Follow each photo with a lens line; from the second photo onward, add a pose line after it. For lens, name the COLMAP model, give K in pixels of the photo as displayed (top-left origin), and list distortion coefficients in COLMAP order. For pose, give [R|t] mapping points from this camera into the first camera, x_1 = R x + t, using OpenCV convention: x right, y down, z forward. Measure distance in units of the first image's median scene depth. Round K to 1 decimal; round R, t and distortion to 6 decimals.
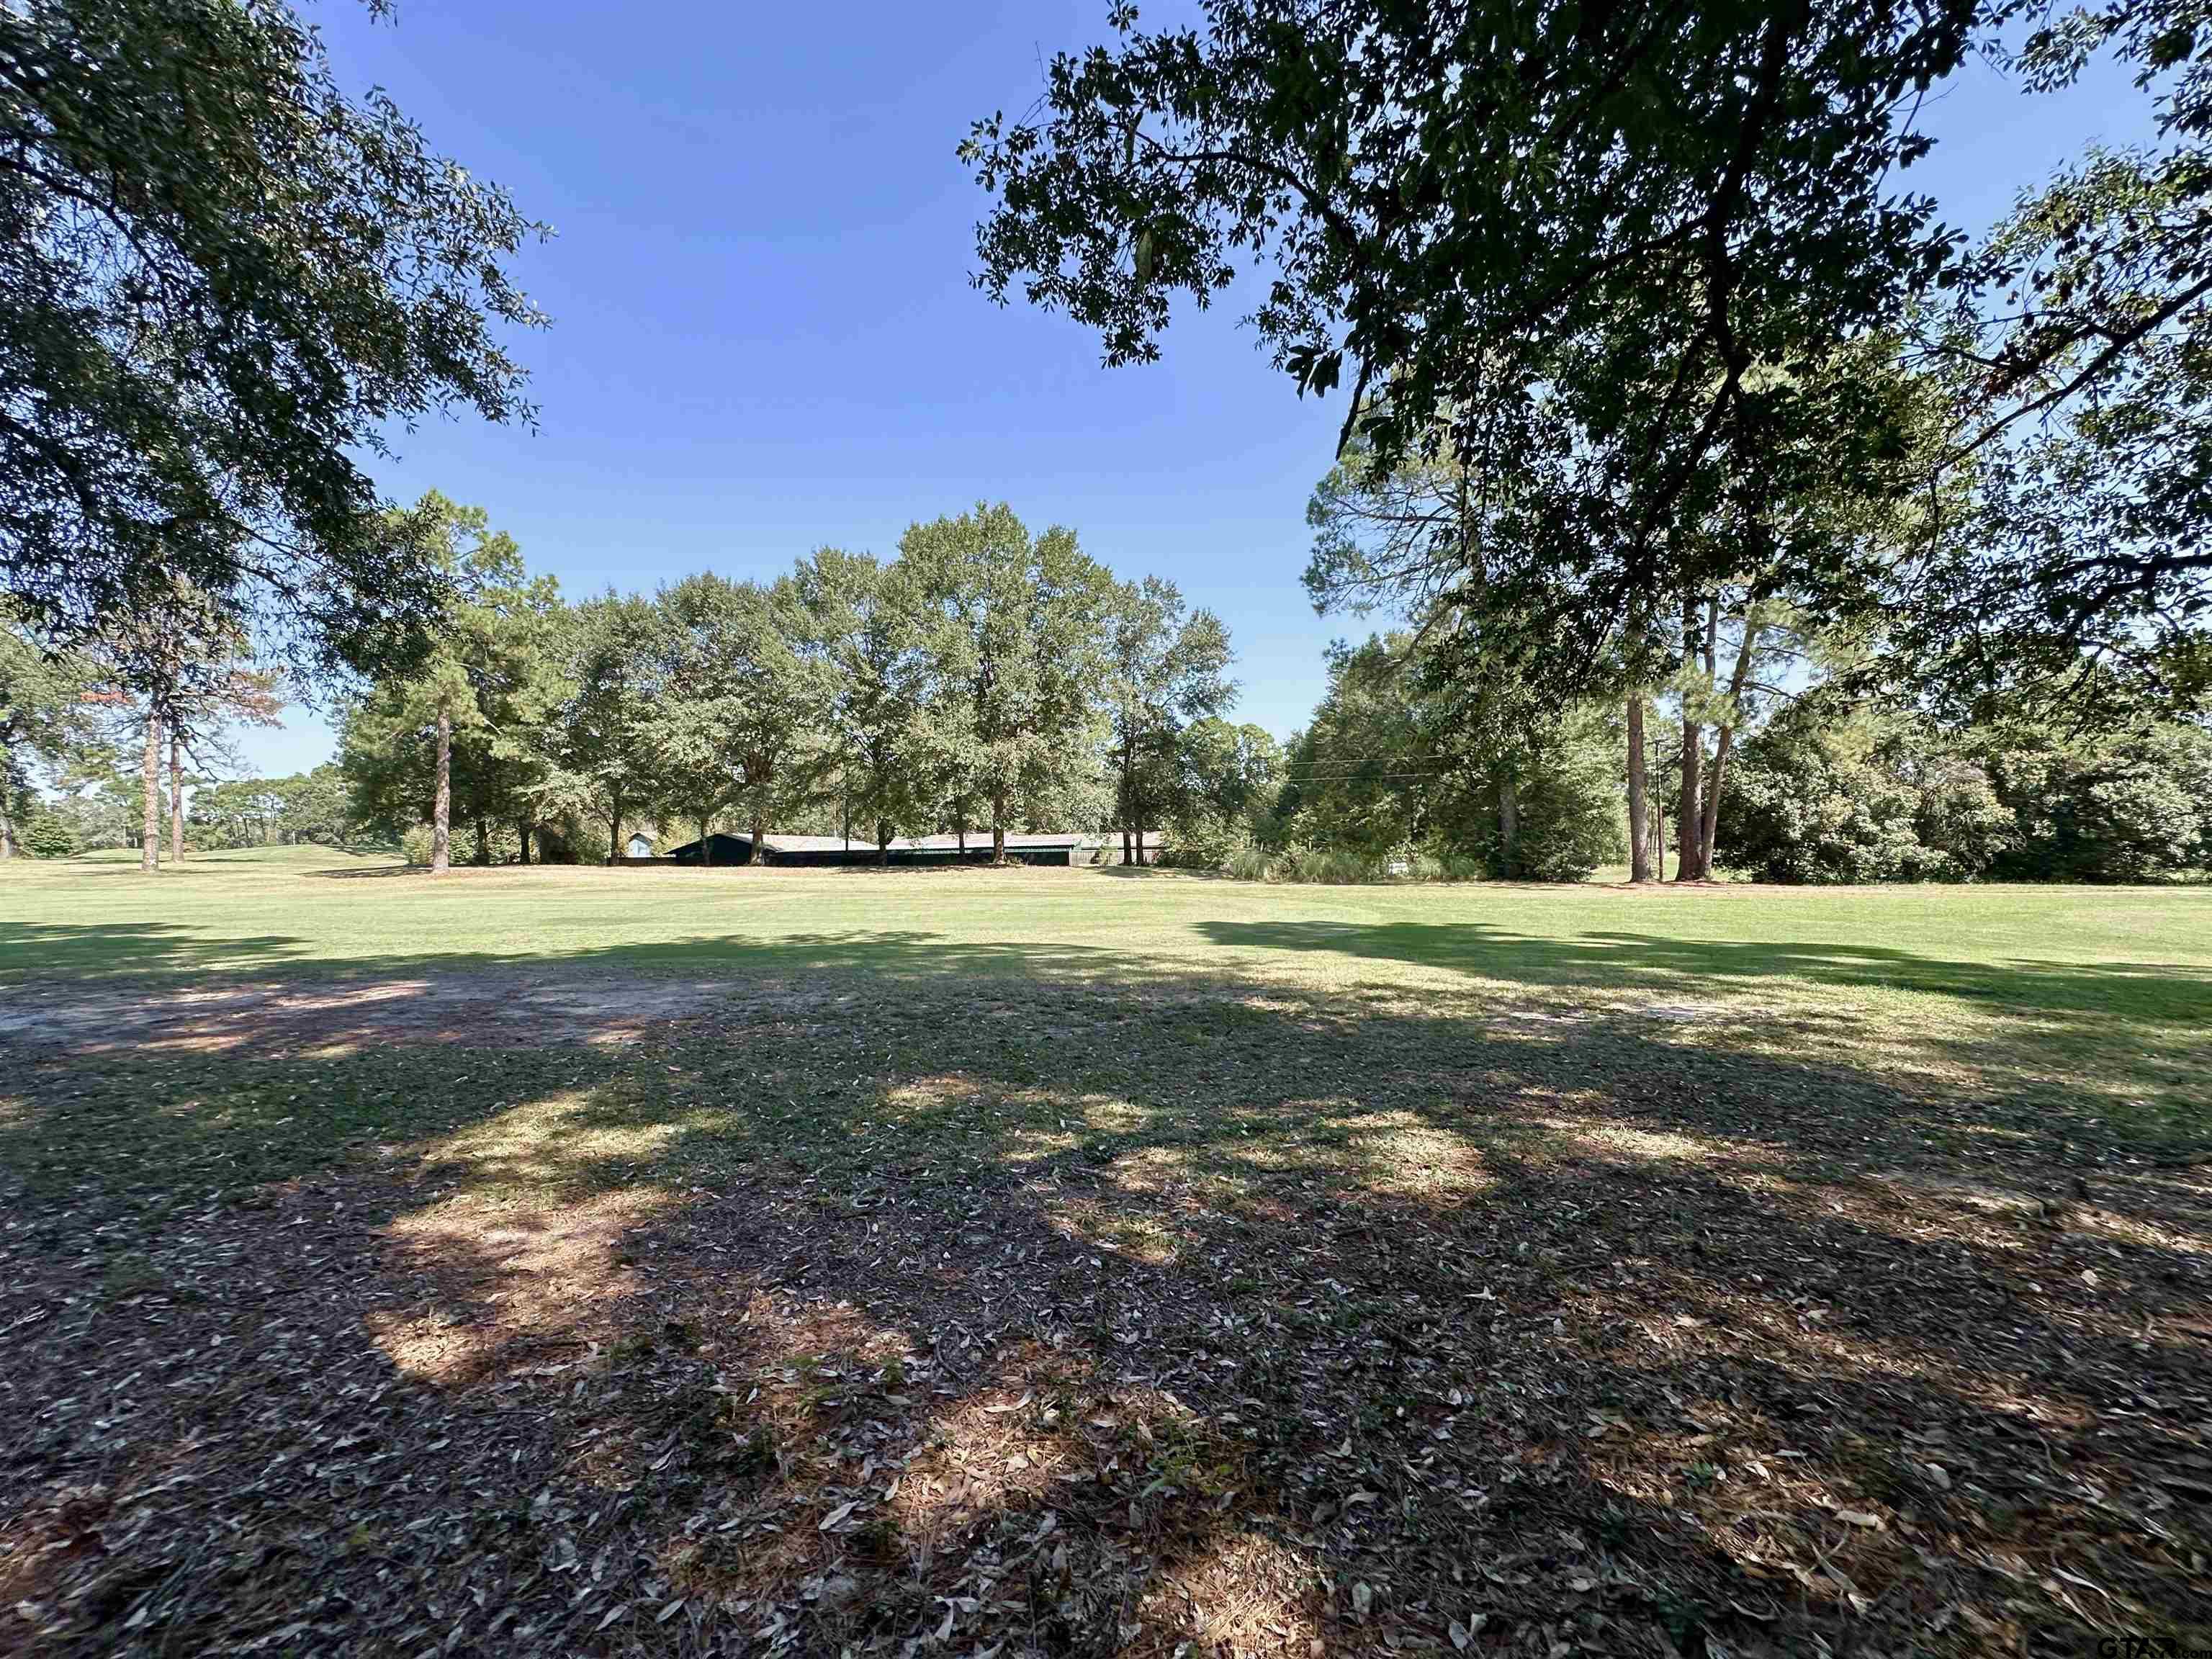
lens RADIAL K [[883.6, 0, 1107.3], [0, 883.6, 832.1], [0, 0, 1]] dist [-0.001694, 0.000414]
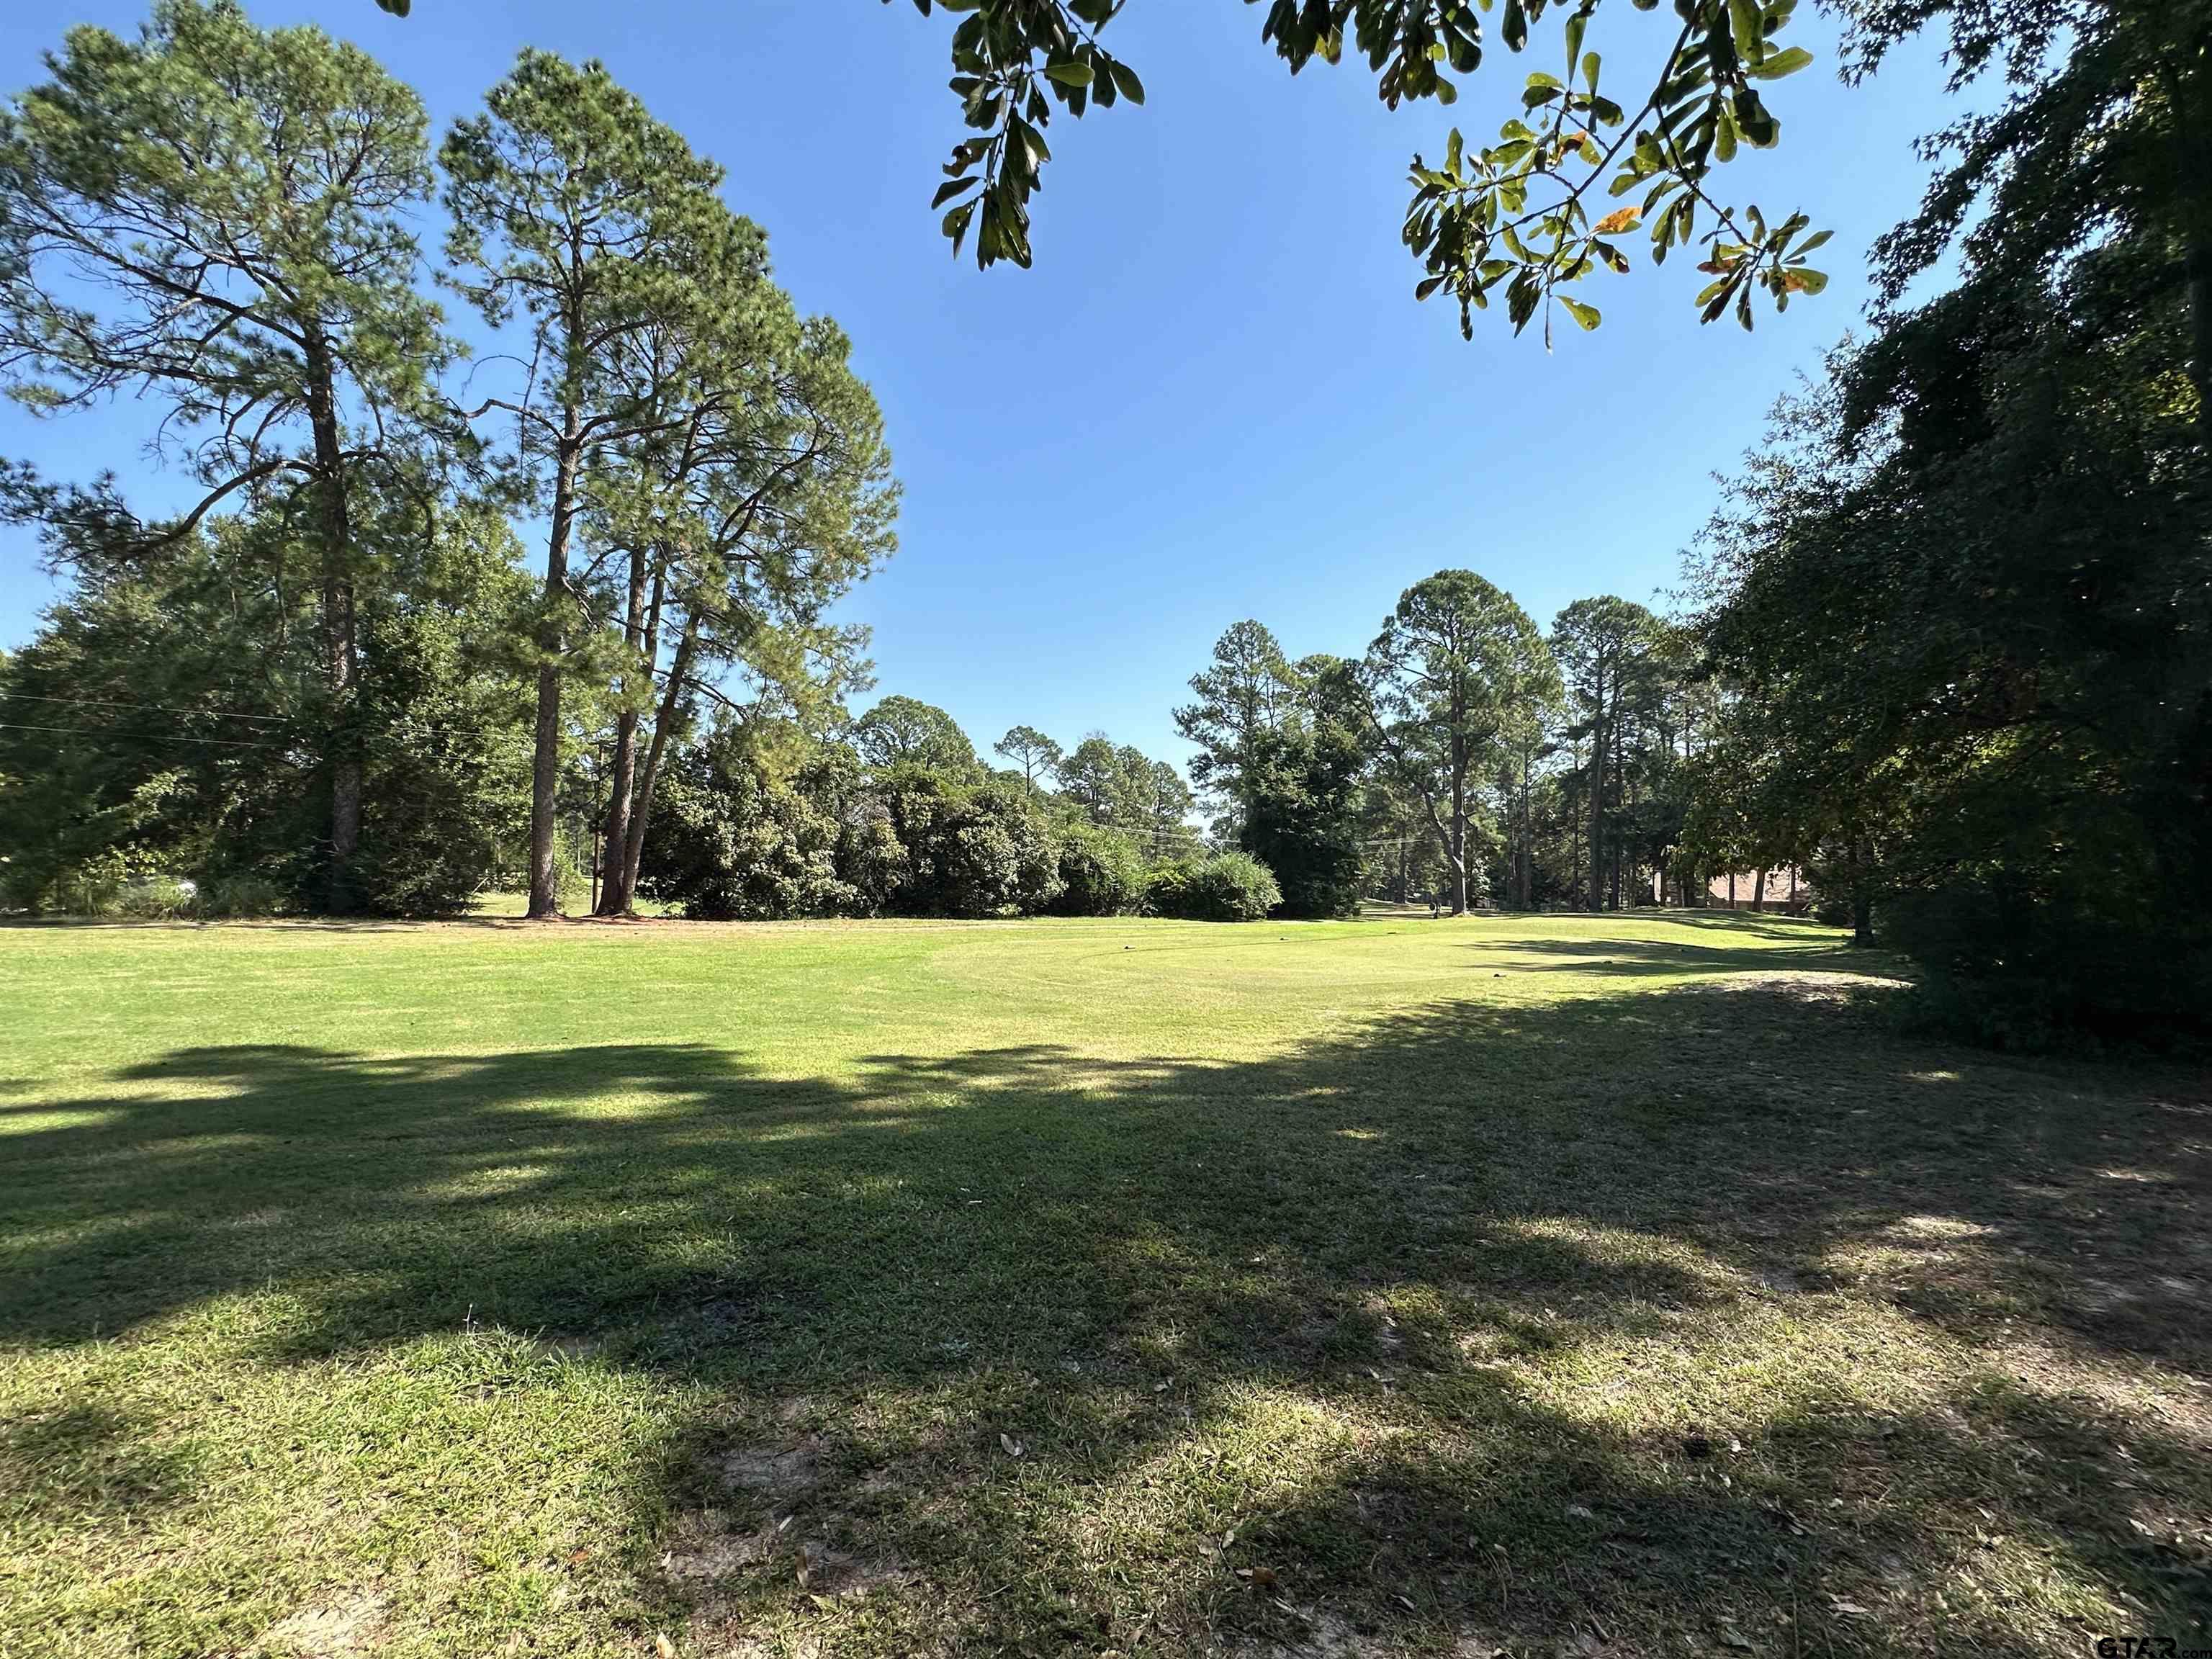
lens RADIAL K [[989.8, 0, 1109.4], [0, 989.8, 834.3], [0, 0, 1]] dist [-0.000124, -0.000331]
pose [[0.544474, 0.065388, 0.836225, 0.135373], [-0.048338, 0.997746, -0.046544, 0.001801], [-0.837384, -0.015079, 0.546407, 0.122097]]
